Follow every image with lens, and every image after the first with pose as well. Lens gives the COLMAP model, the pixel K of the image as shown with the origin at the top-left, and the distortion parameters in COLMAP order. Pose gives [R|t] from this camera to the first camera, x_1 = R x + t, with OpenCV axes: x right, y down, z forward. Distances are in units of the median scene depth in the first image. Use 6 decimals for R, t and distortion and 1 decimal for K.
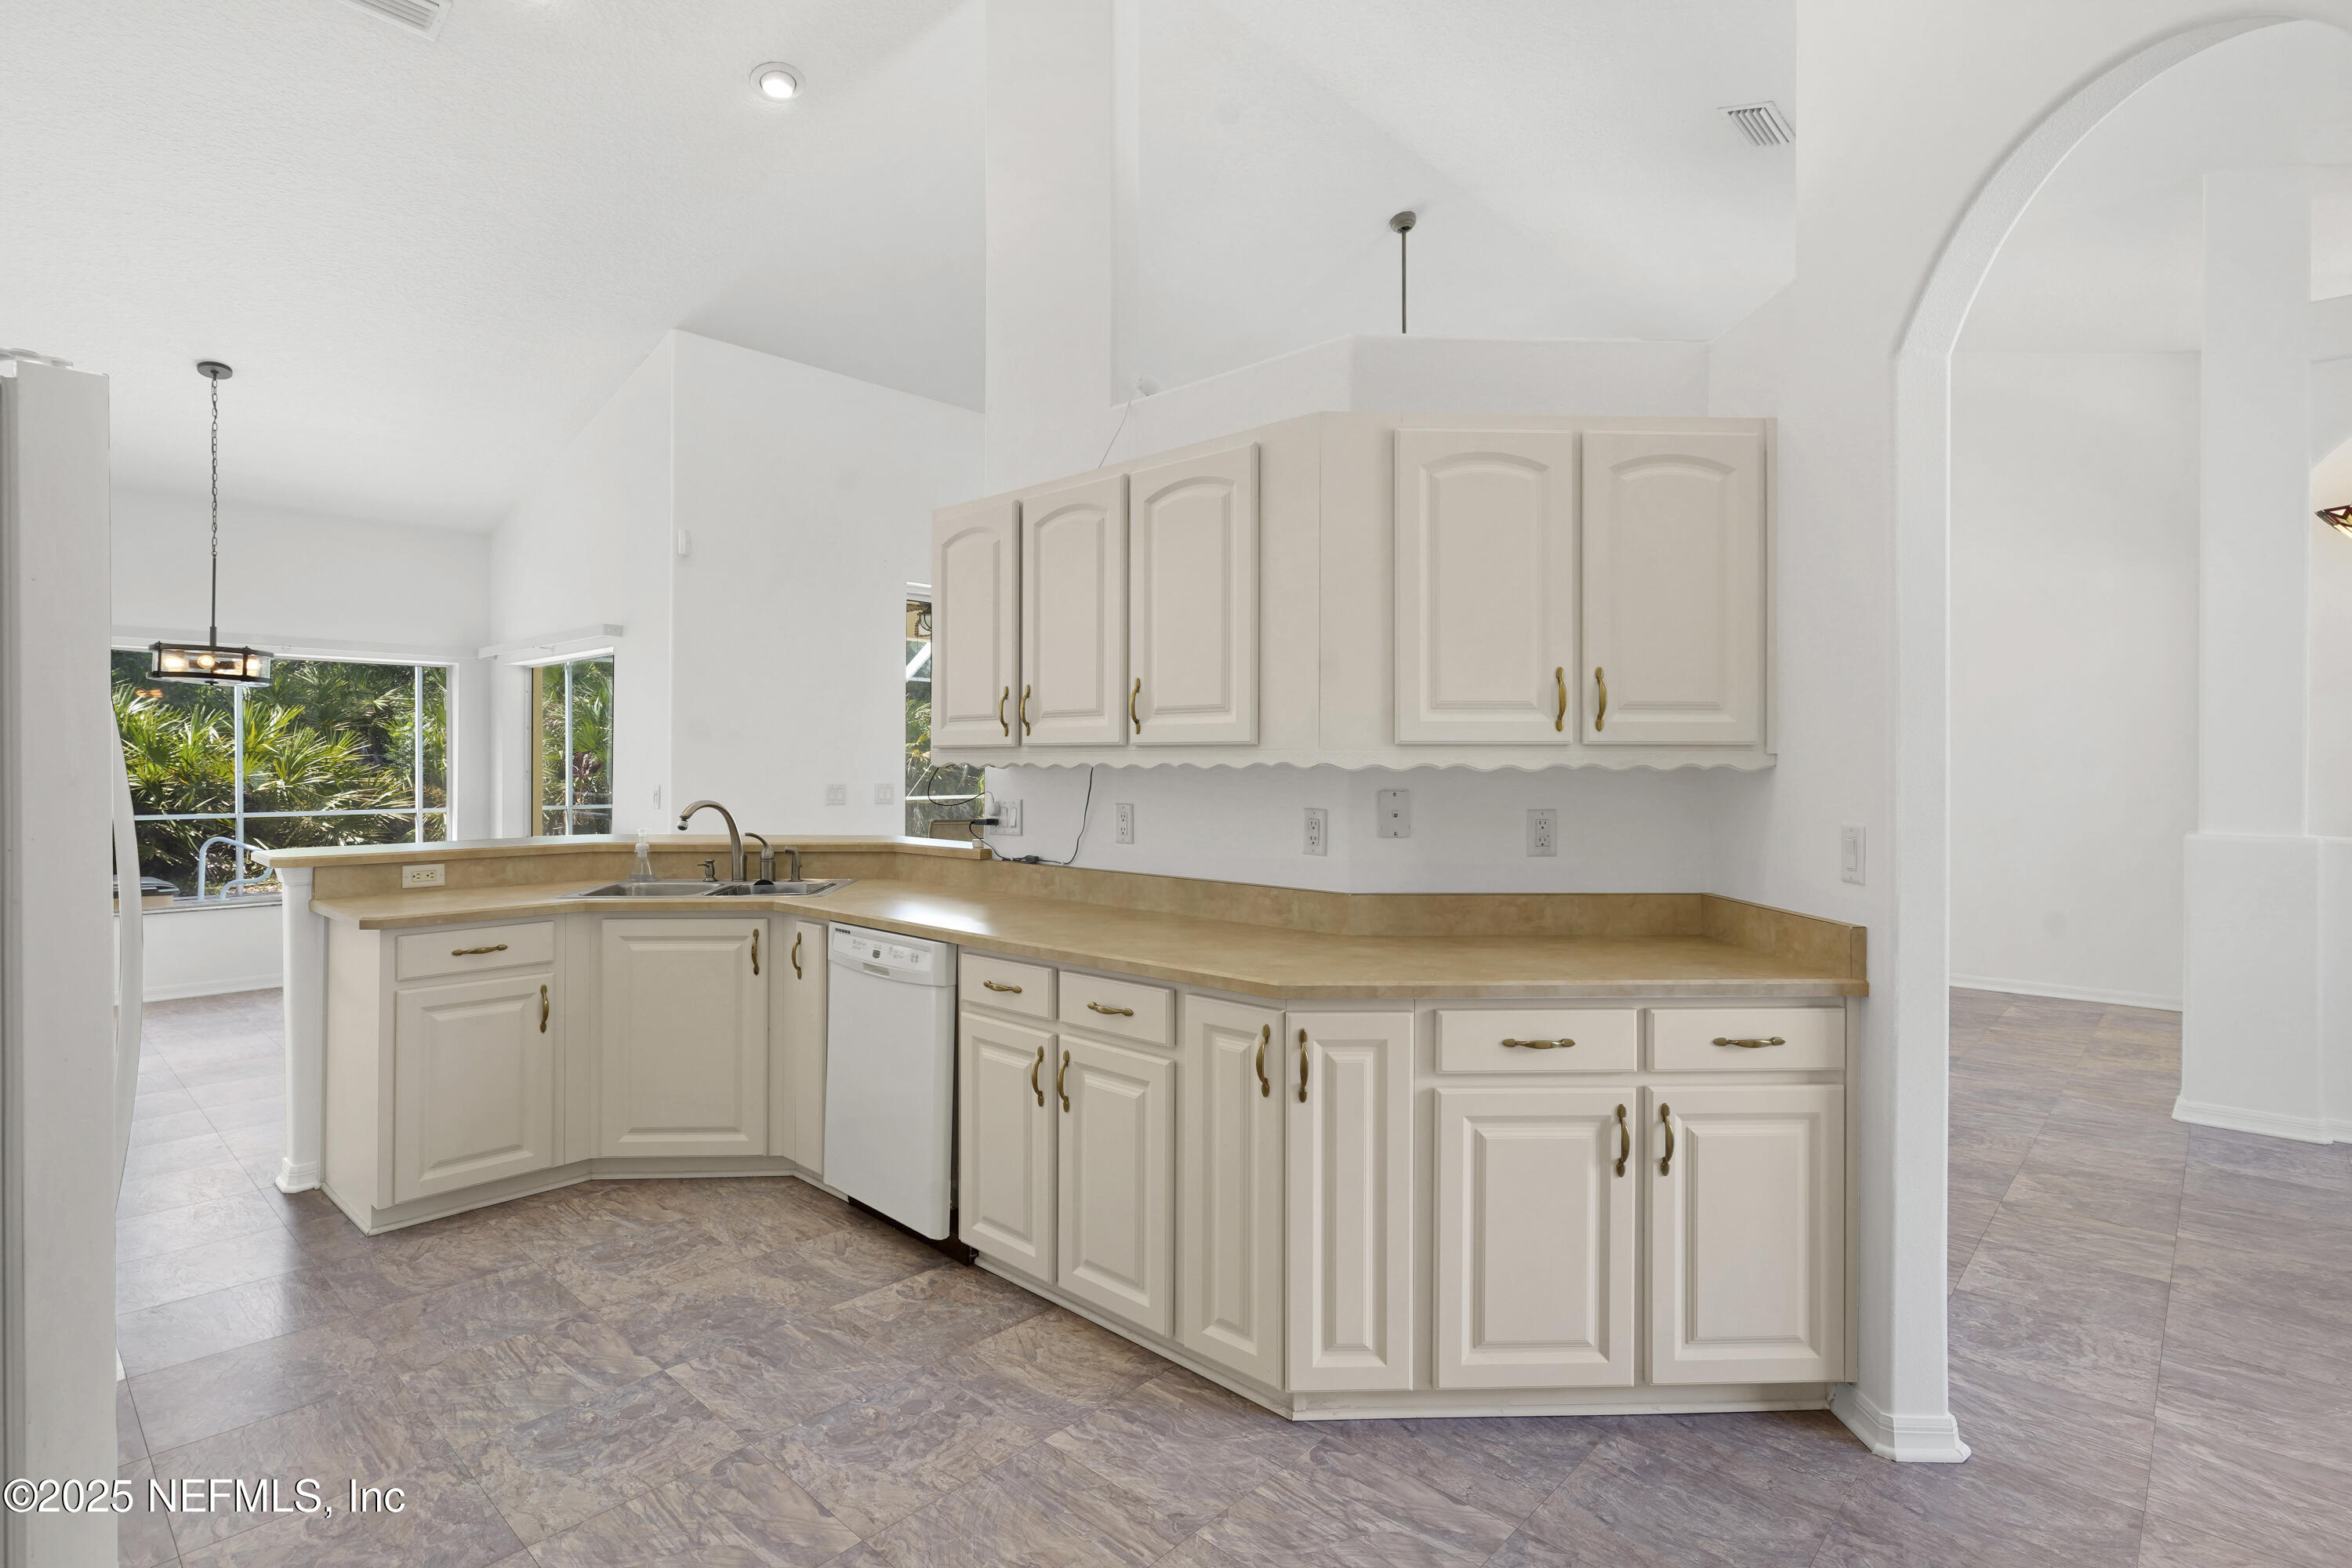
lens RADIAL K [[1135.3, 0, 1182.7], [0, 1135.3, 765.8], [0, 0, 1]] dist [-0.000867, 0.001884]
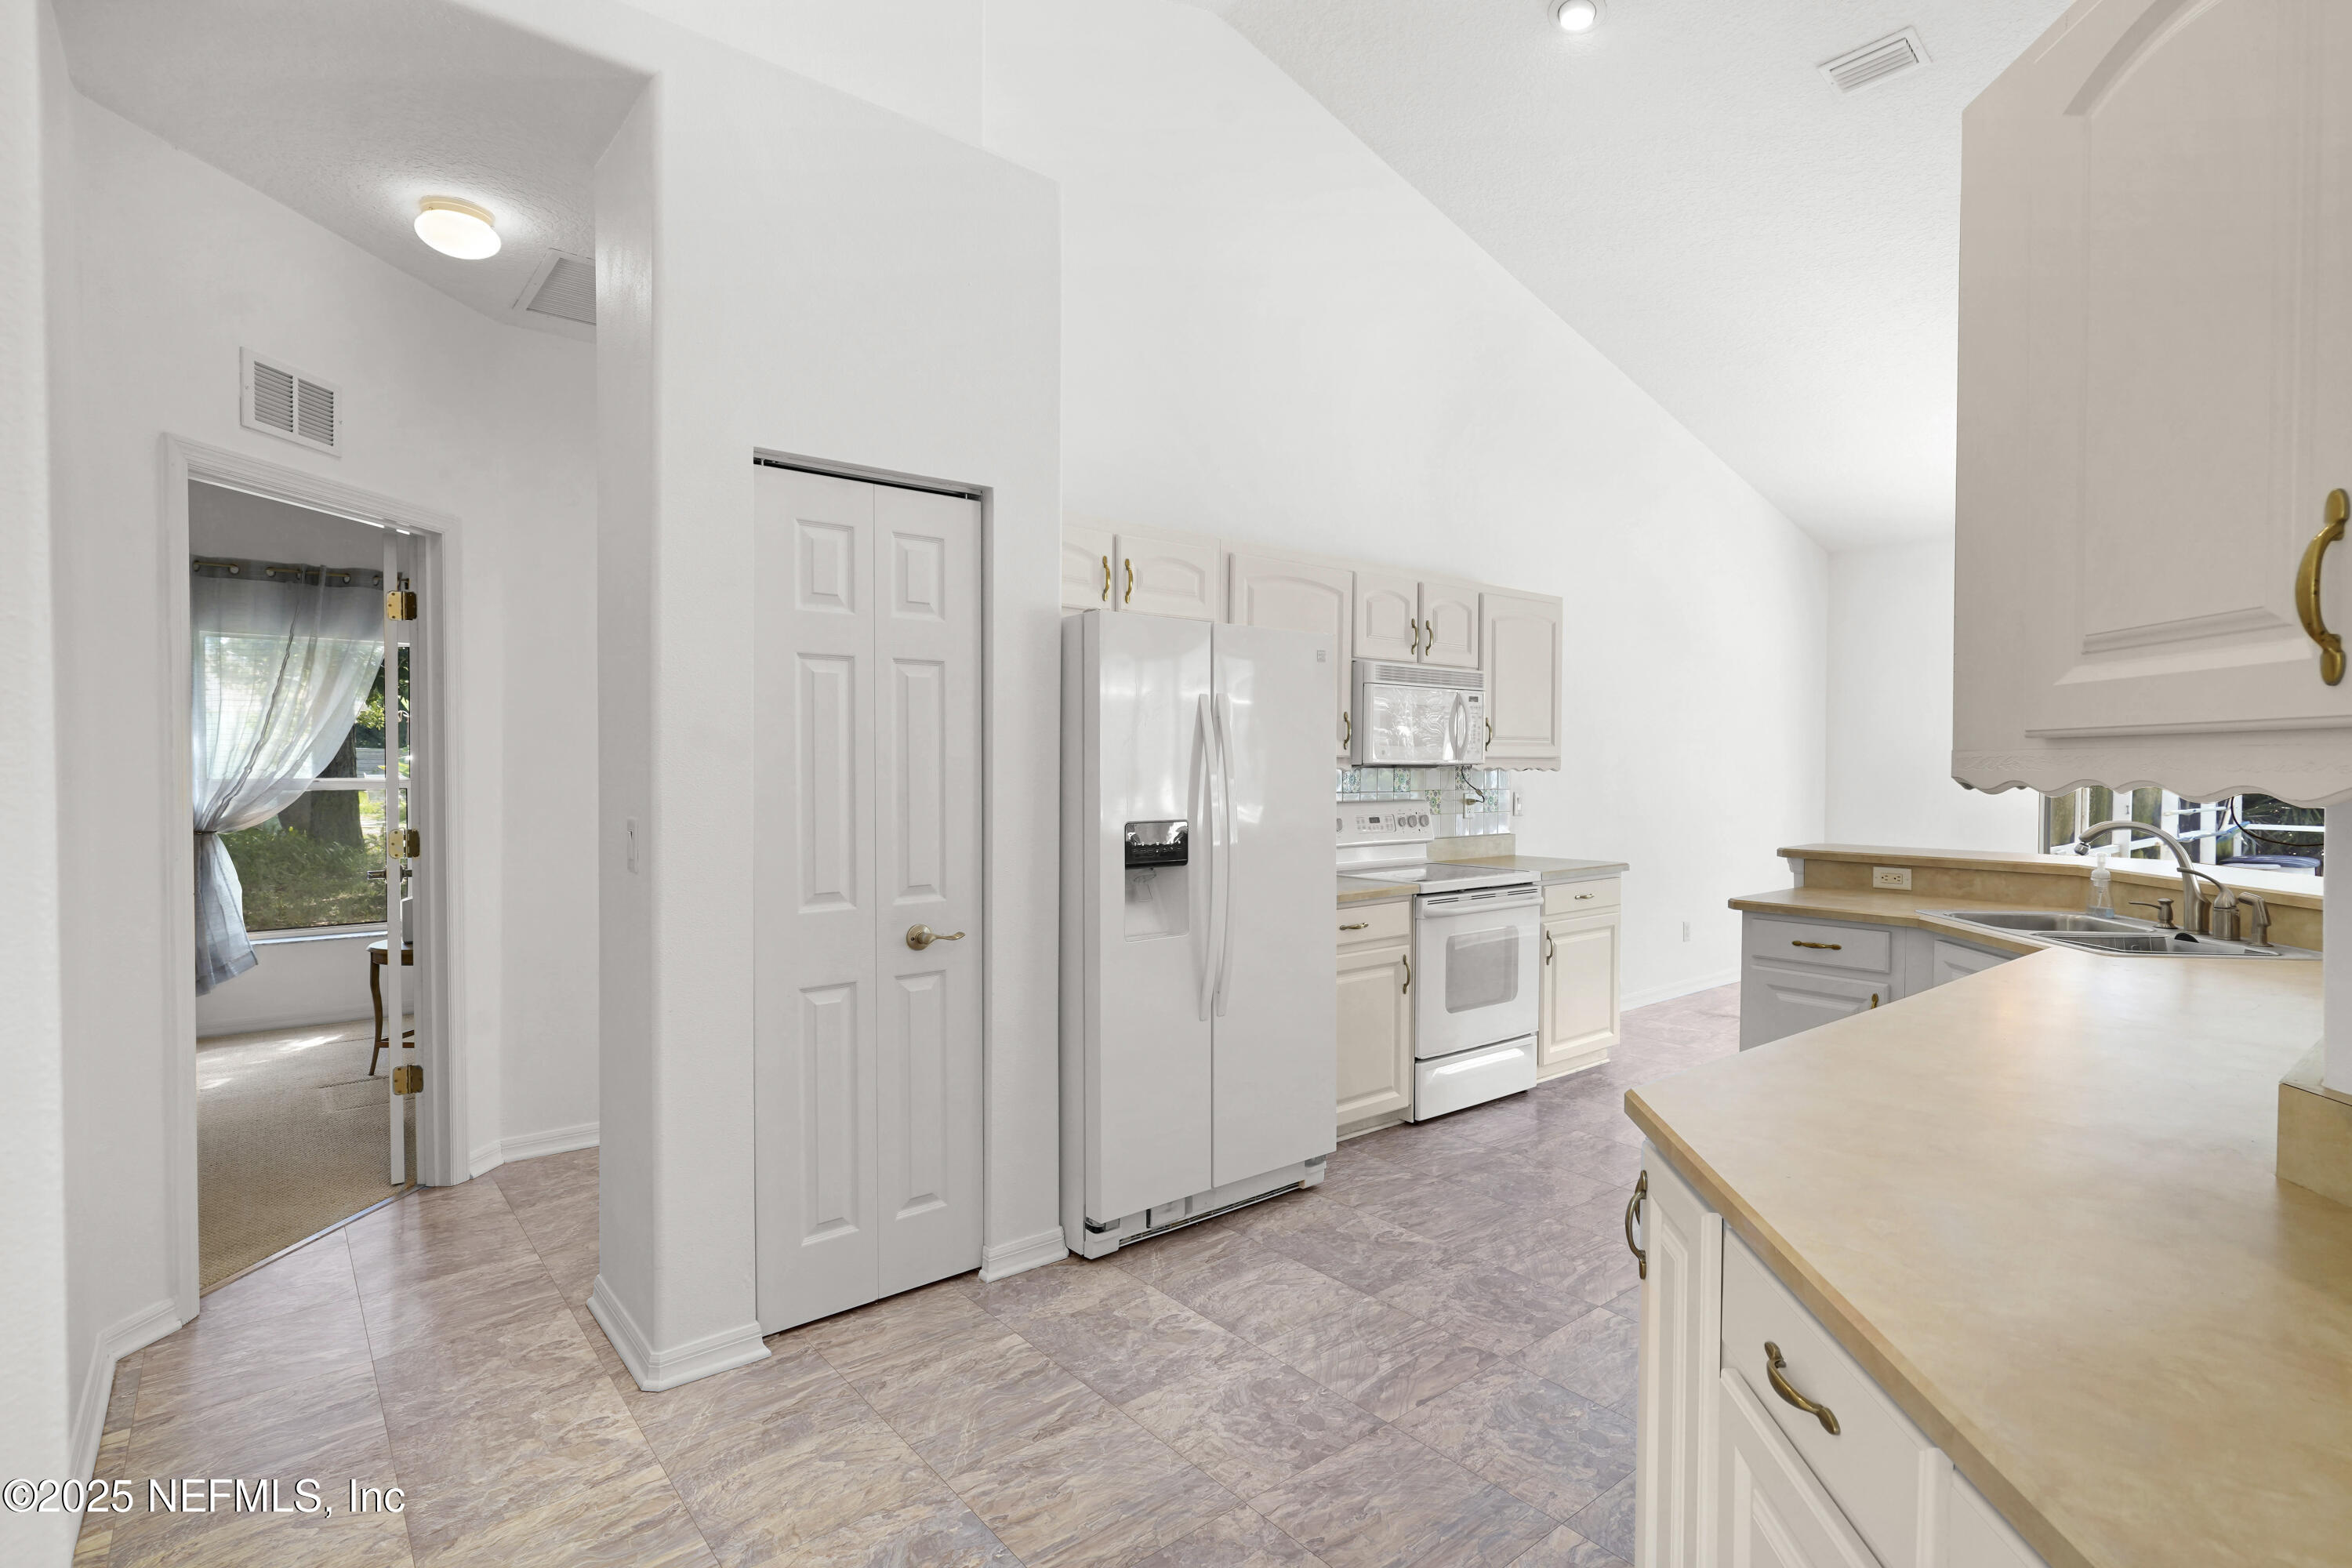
lens RADIAL K [[1156.8, 0, 1167.2], [0, 1156.8, 781.7], [0, 0, 1]] dist [-0.008335, 0.005909]
pose [[-0.145022, 0.013385, -0.989338, 0.582196], [-0.005205, 0.999884, 0.014291, -0.005812], [0.989415, 0.007222, -0.144936, 0.577955]]
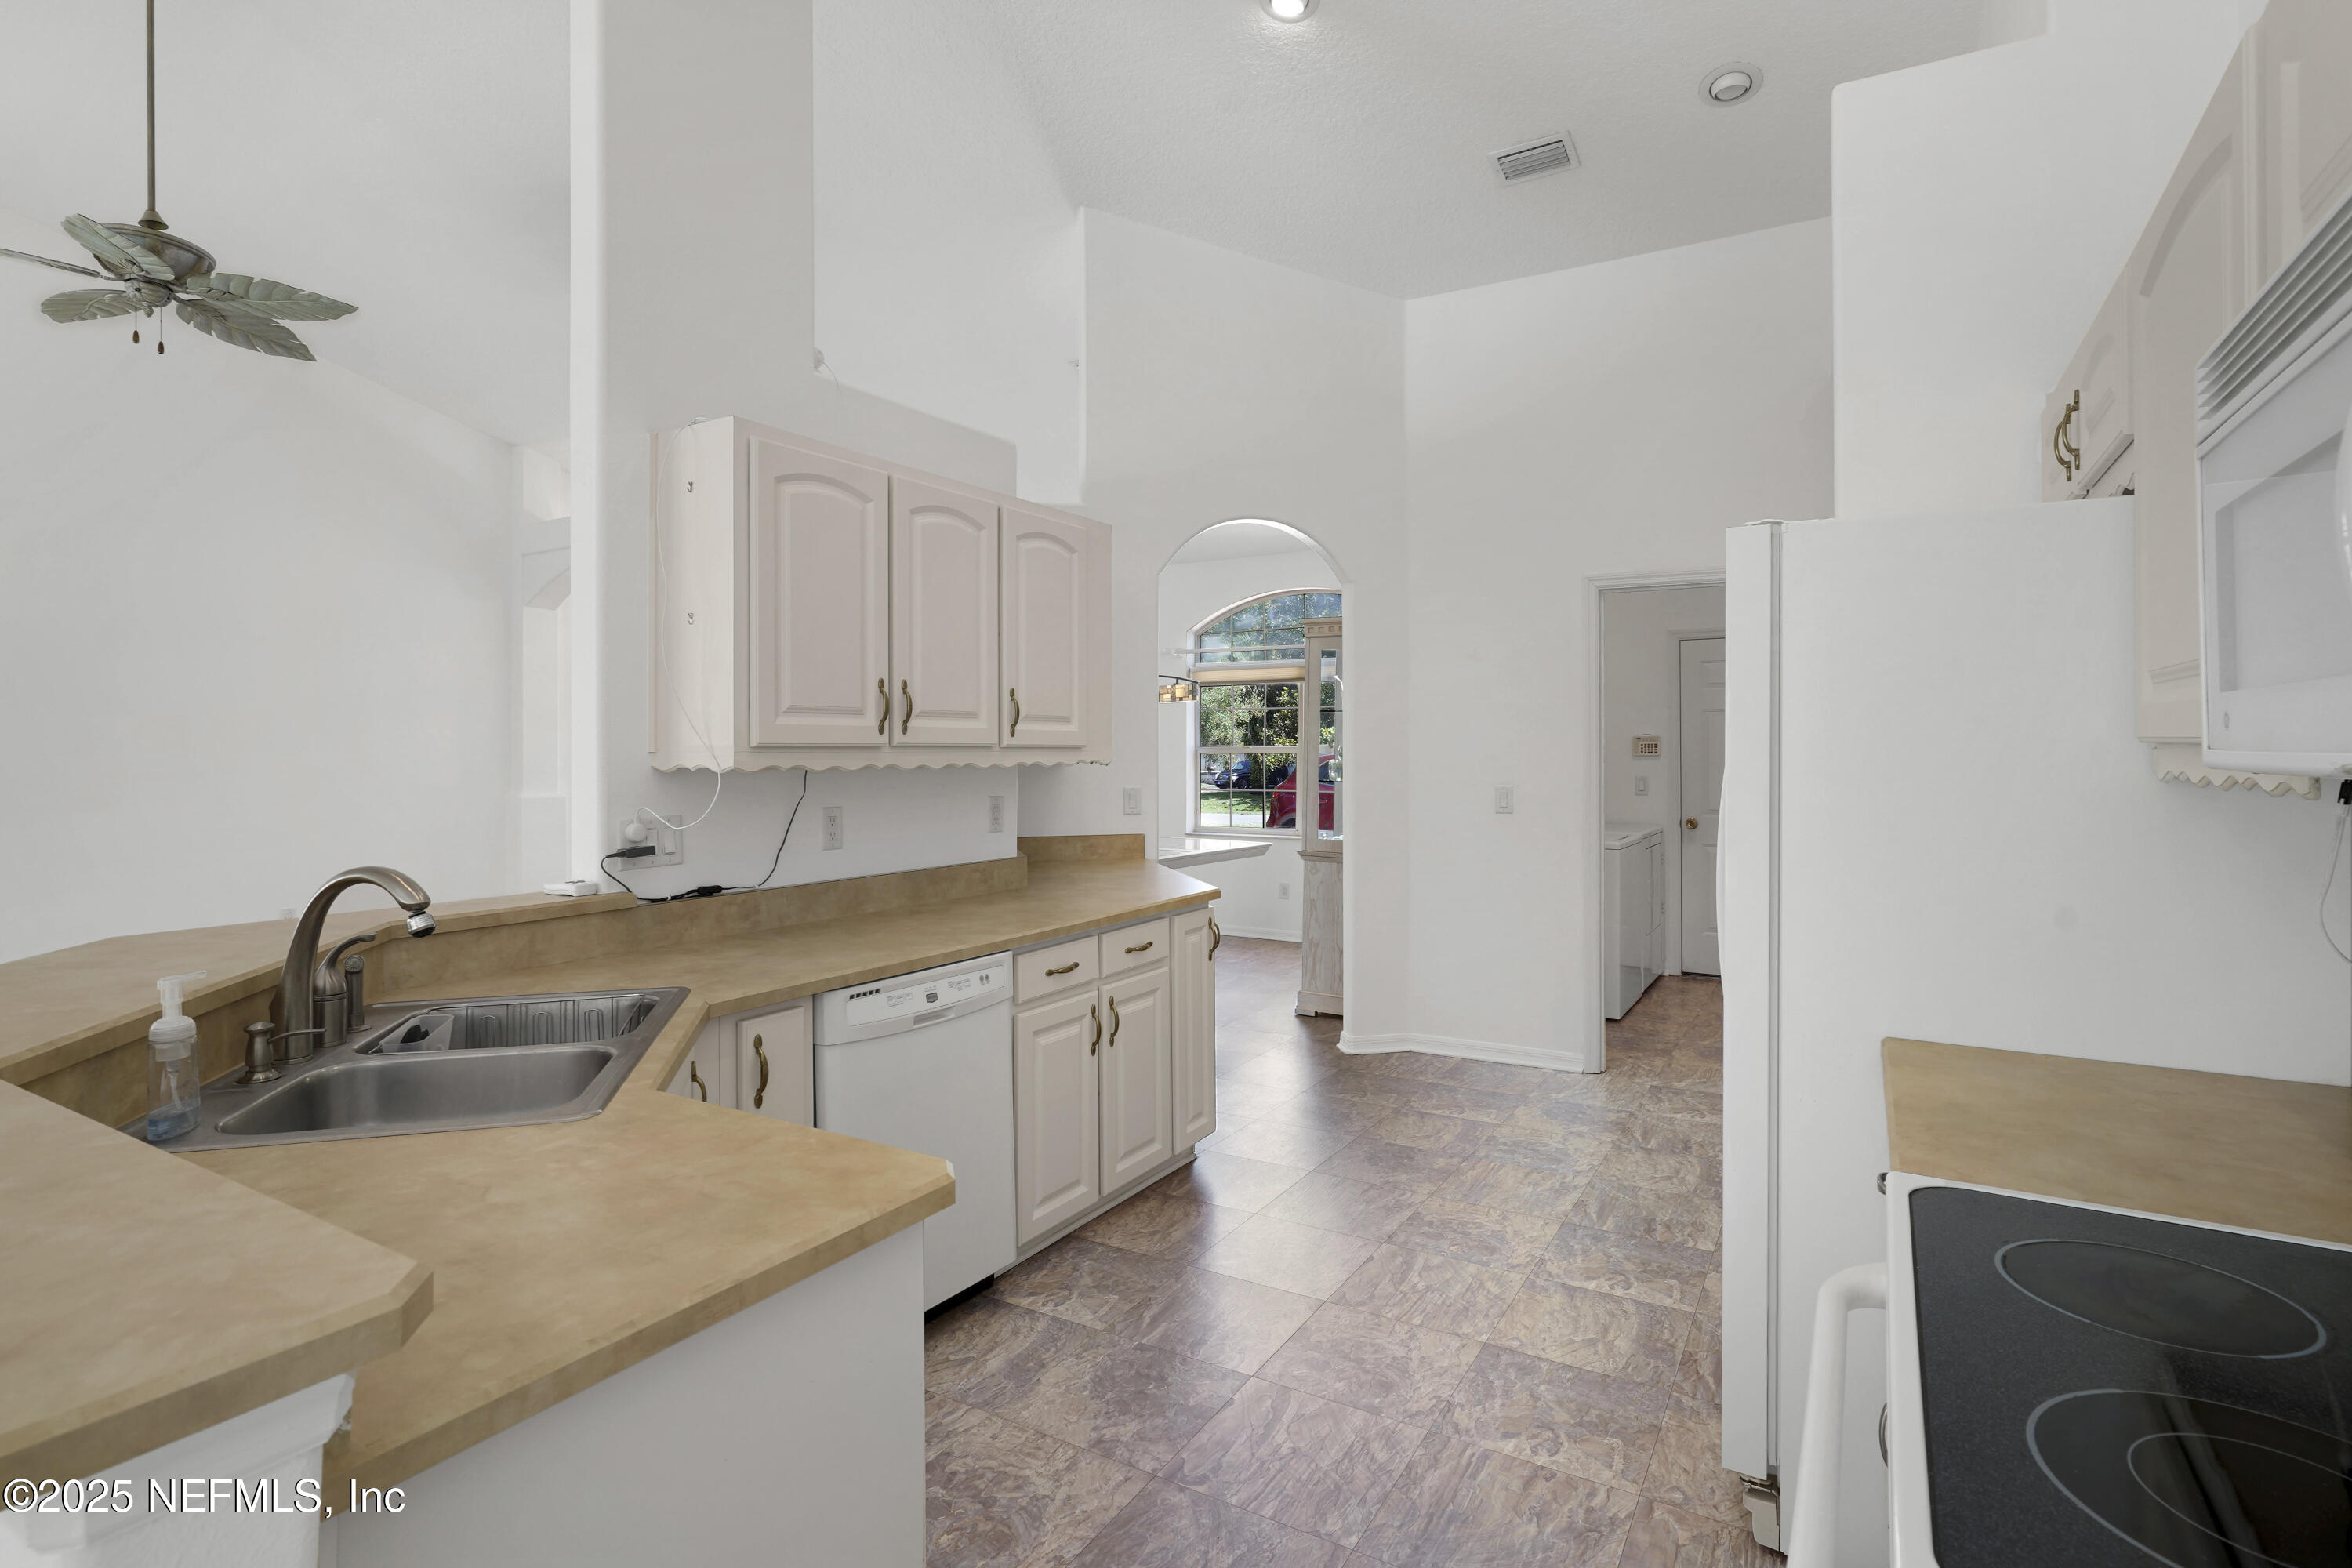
lens RADIAL K [[1158.6, 0, 1172.4], [0, 1158.6, 753.6], [0, 0, 1]] dist [-0.008147, 0.006126]
pose [[-0.200284, -0.004020, 0.979730, -1.128267], [0.003855, 0.999981, 0.004891, -0.015268], [-0.979730, 0.004756, -0.200265, 0.997098]]
